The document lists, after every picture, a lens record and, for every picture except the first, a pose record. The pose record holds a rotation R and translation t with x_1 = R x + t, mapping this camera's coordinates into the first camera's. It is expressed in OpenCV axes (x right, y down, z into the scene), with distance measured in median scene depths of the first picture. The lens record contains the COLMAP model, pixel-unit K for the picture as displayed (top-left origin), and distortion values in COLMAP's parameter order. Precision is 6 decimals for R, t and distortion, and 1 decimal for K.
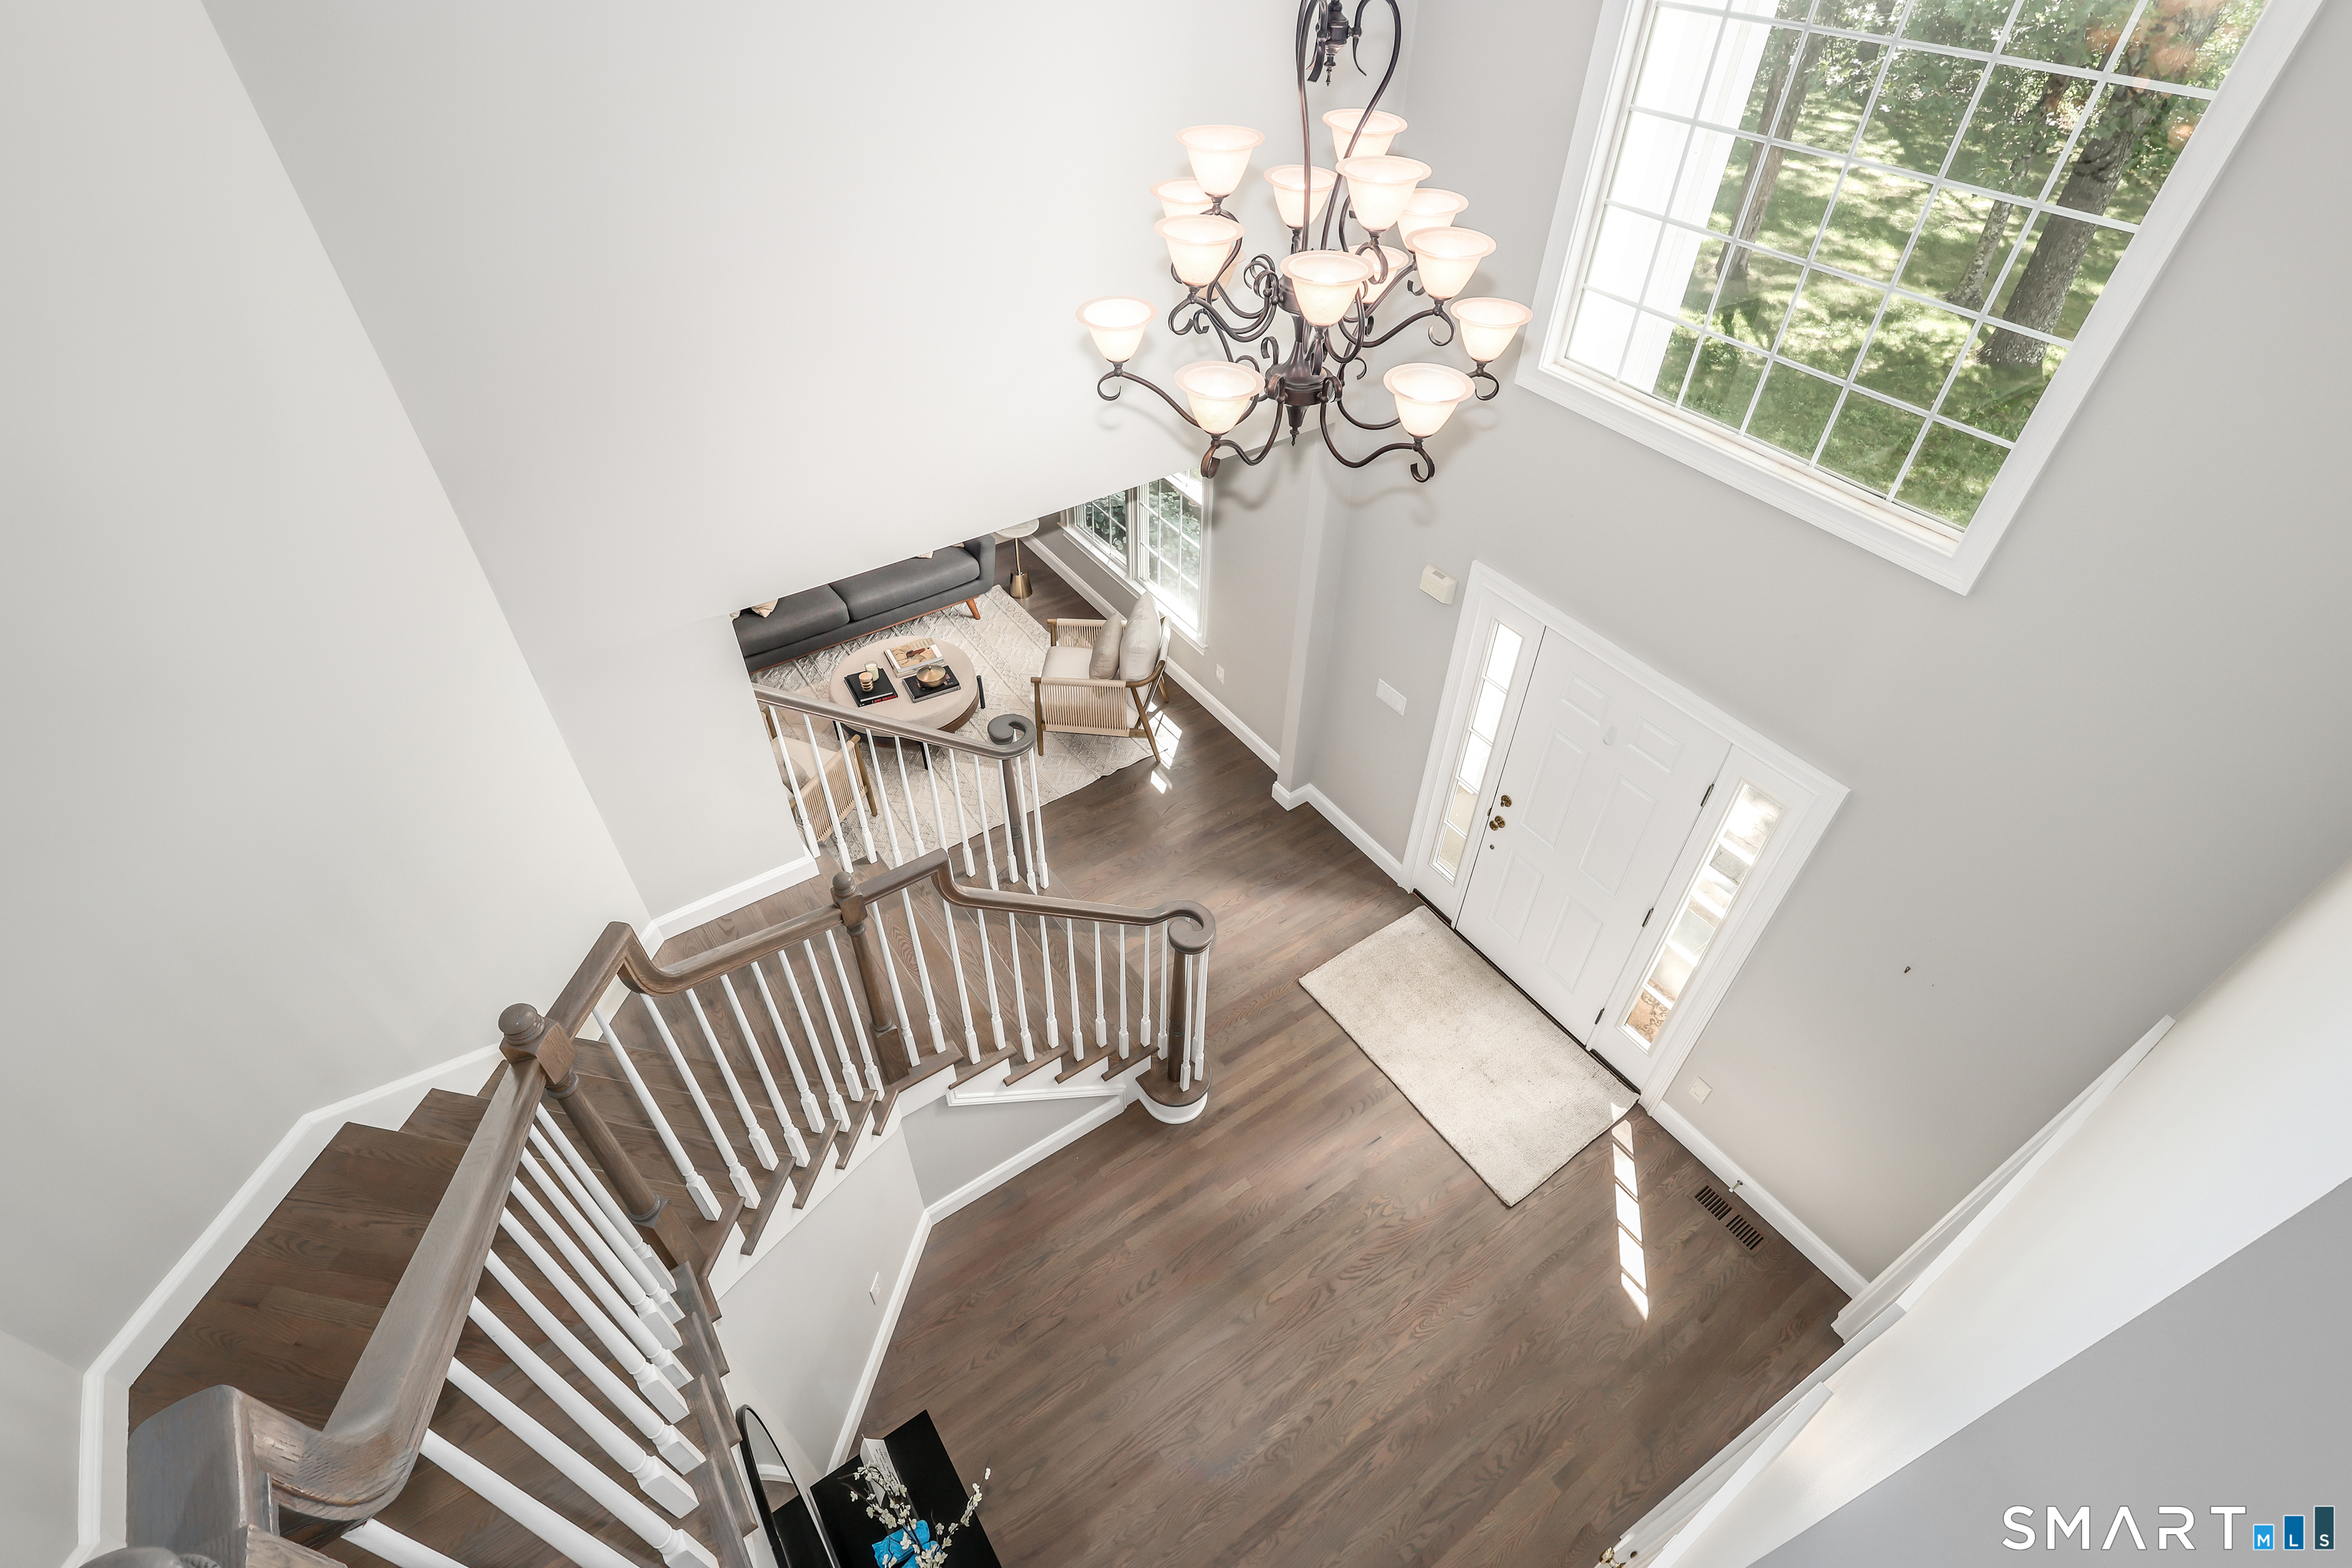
lens RADIAL K [[1095.2, 0, 1157.8], [0, 1095.2, 786.6], [0, 0, 1]] dist [-0.003247, 0.000686]
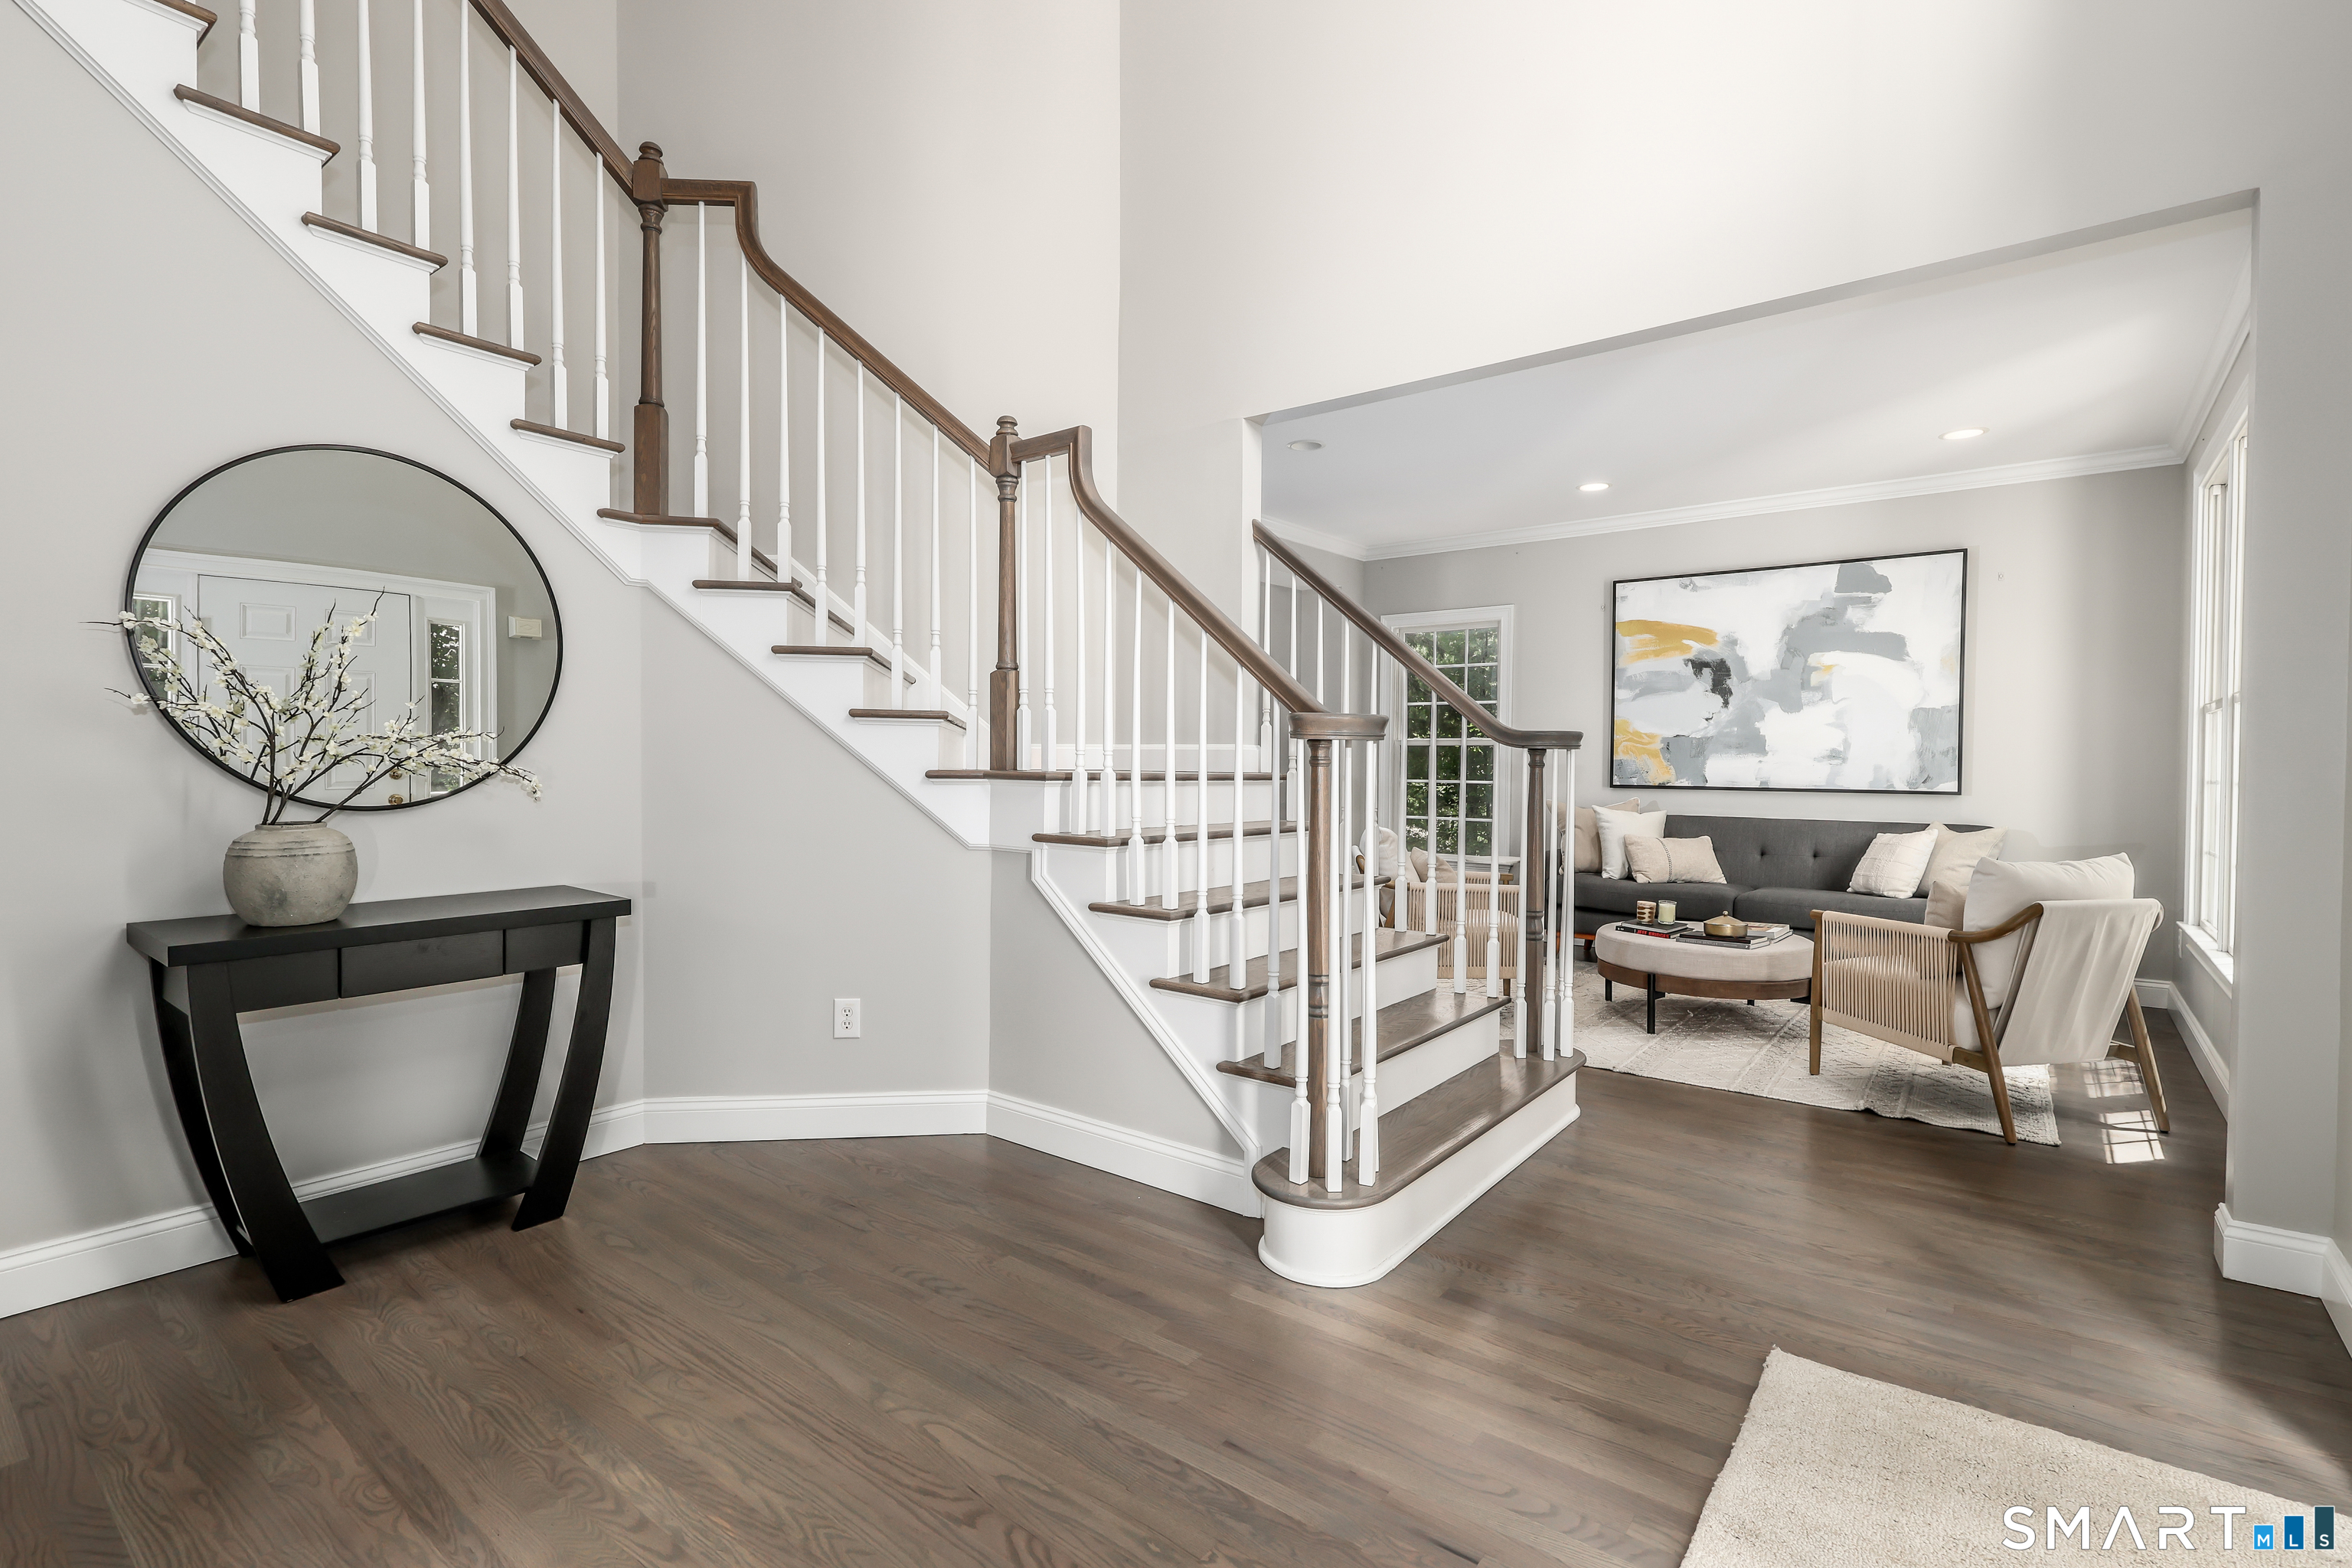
lens RADIAL K [[1095.2, 0, 1167.5], [0, 1095.2, 793.6], [0, 0, 1]] dist [-0.003247, 0.000686]
pose [[0.302377, 0.028264, -0.952769, 0.492431], [-0.662722, 0.724668, -0.188828, 0.288987], [0.685104, 0.688519, 0.237854, 0.738888]]
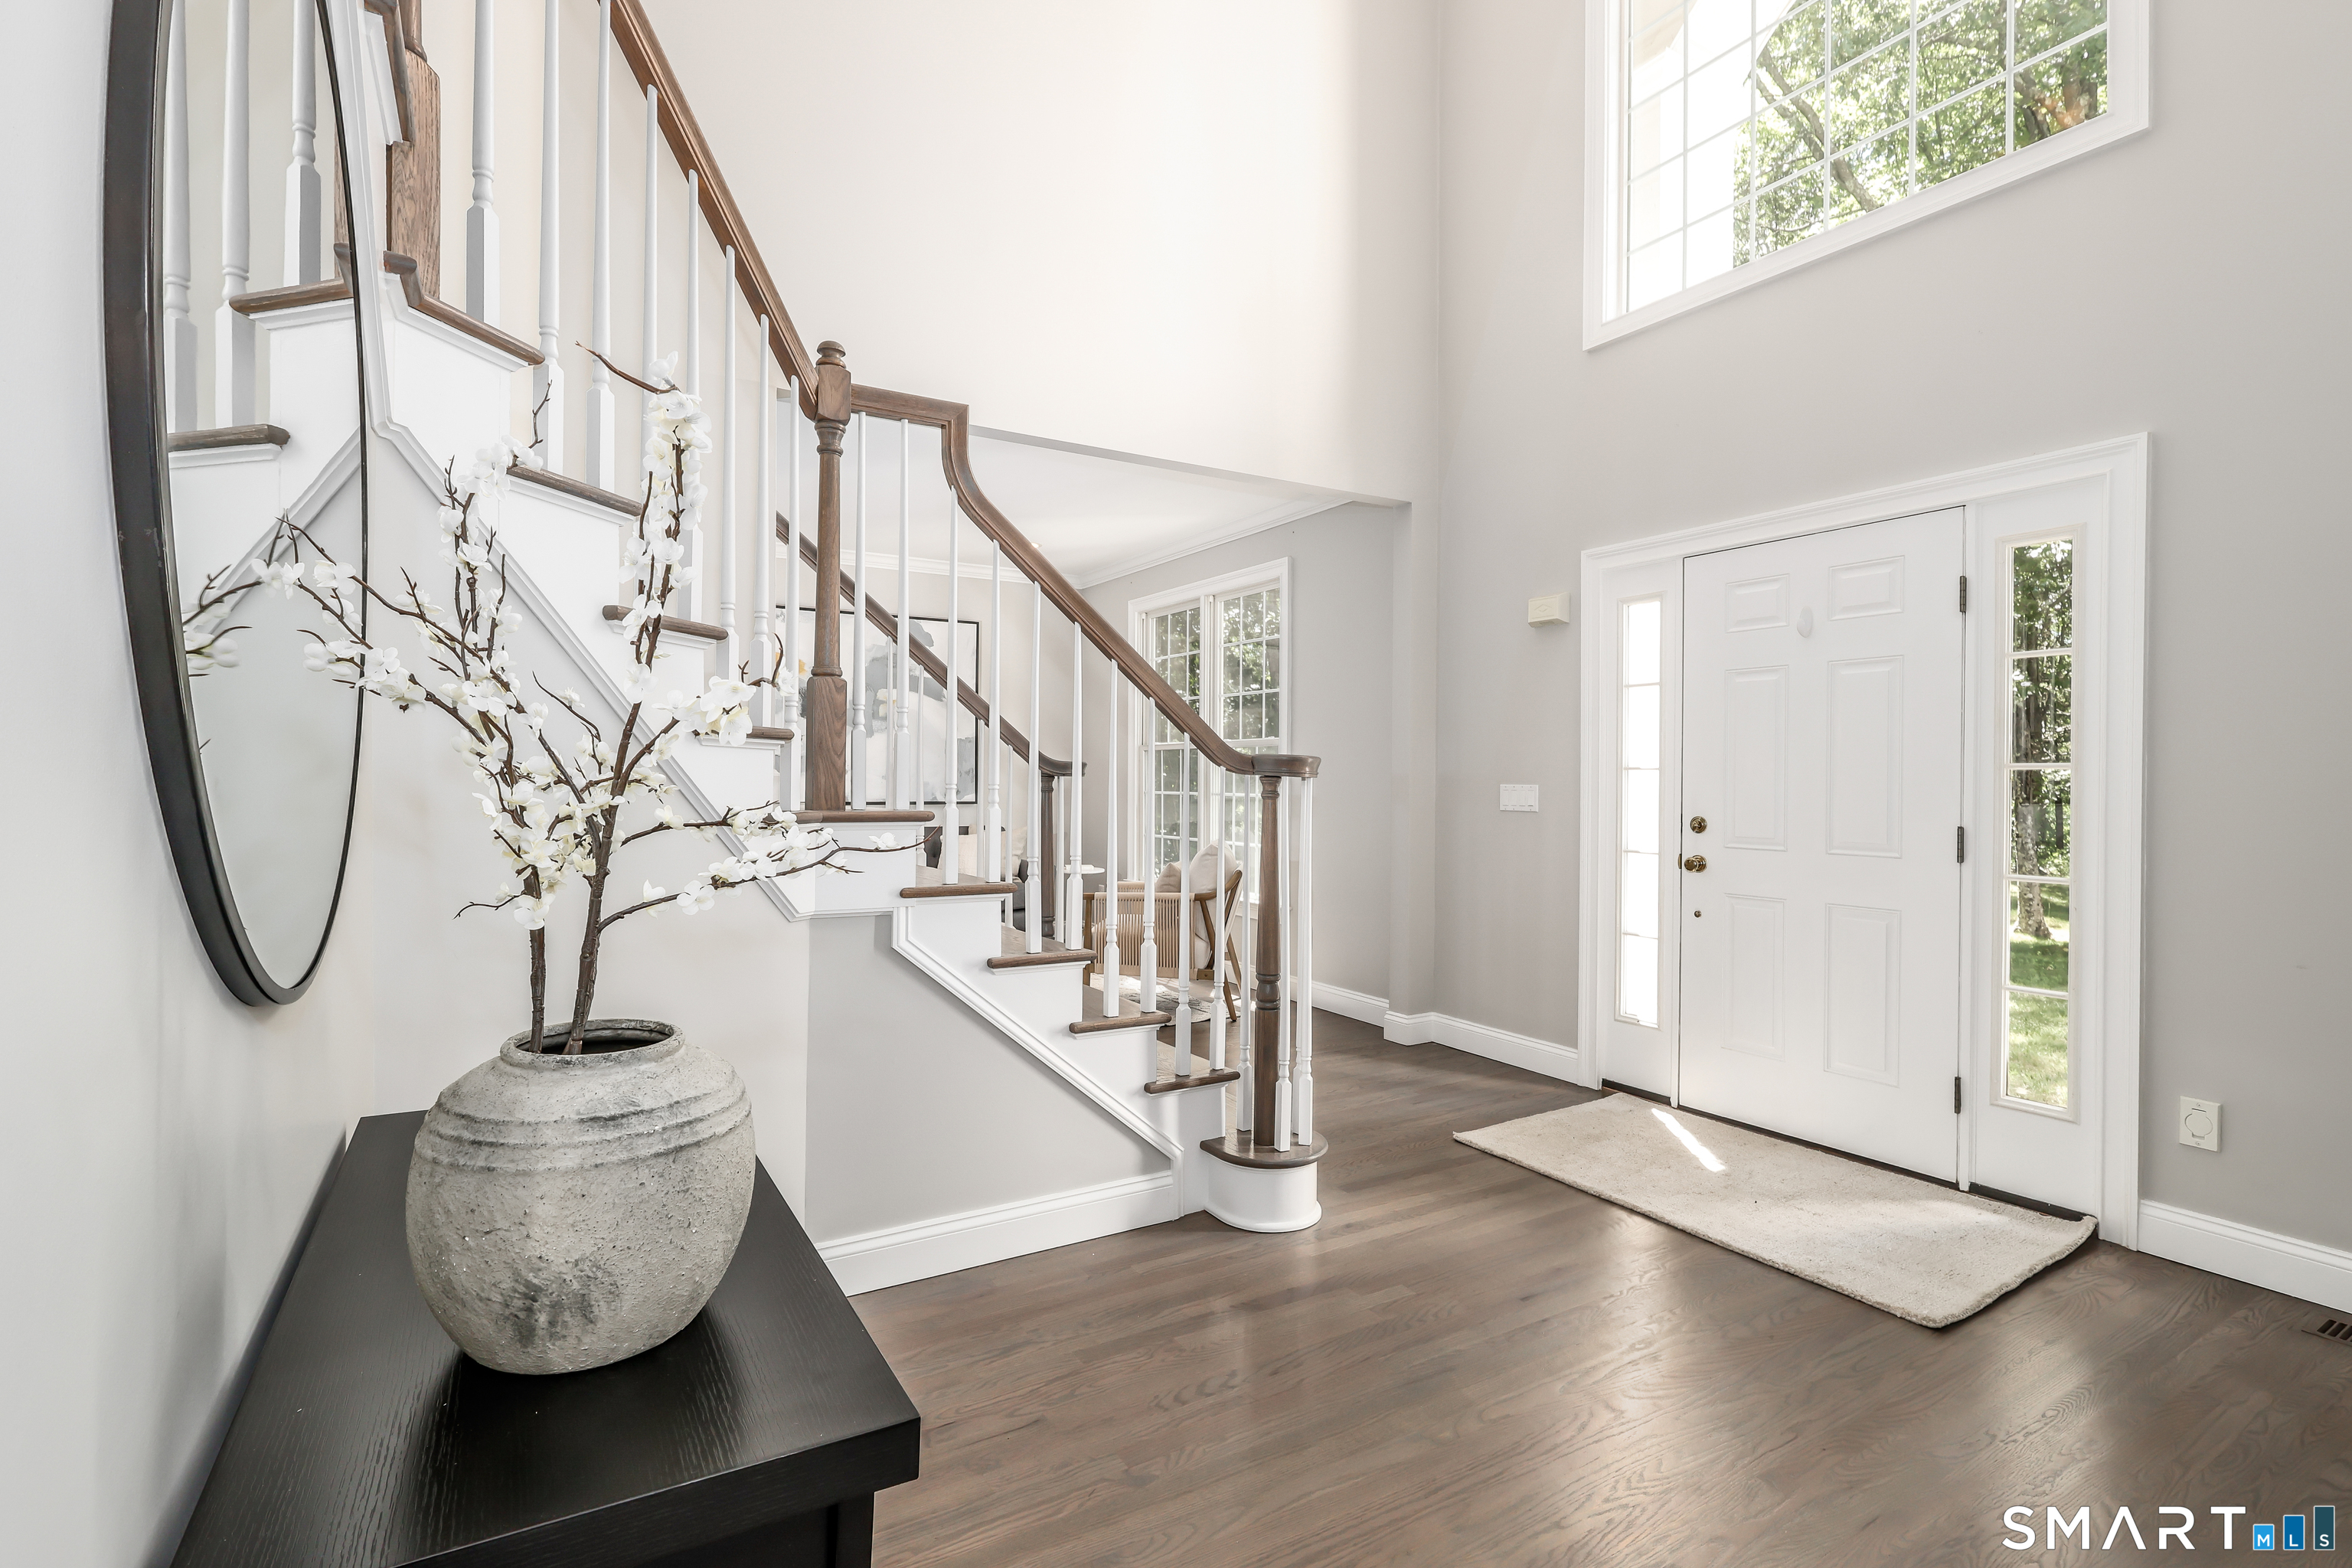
lens RADIAL K [[1095.2, 0, 1158.8], [0, 1095.2, 786.2], [0, 0, 1]] dist [-0.003247, 0.000686]
pose [[0.998174, 0.003534, -0.060293, -0.007268], [-0.043851, 0.728871, -0.683246, 0.555798], [0.041531, 0.684642, 0.727695, 0.444092]]
